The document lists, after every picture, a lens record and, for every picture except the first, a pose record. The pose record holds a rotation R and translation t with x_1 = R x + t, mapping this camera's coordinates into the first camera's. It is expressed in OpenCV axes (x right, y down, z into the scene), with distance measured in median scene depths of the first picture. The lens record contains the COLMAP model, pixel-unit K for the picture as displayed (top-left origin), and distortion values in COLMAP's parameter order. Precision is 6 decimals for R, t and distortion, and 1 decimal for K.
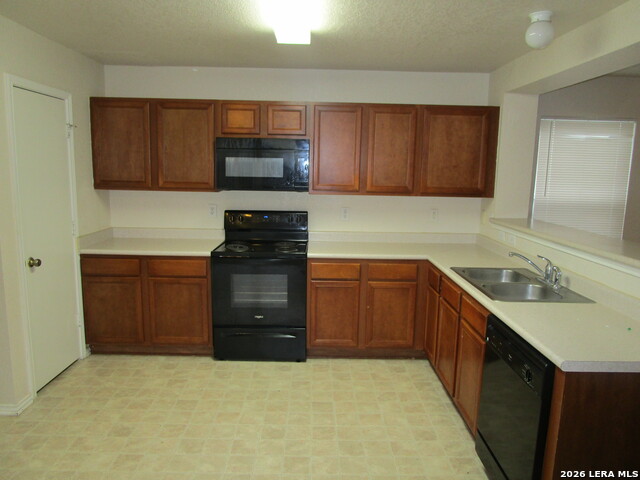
lens RADIAL K [[455.6, 0, 320.0], [0, 455.6, 240.0], [0, 0, 1]] dist [-0.069418, 0.000167]
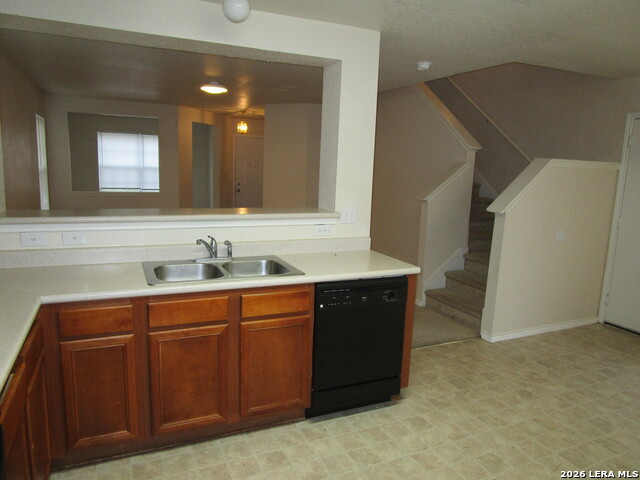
lens RADIAL K [[455.6, 0, 320.0], [0, 455.6, 240.0], [0, 0, 1]] dist [-0.069418, 0.000167]
pose [[-0.418319, -0.174586, 0.891364, -0.521805], [0.102074, 0.966101, 0.237127, -0.191459], [-0.902547, 0.190180, -0.386317, 1.154429]]
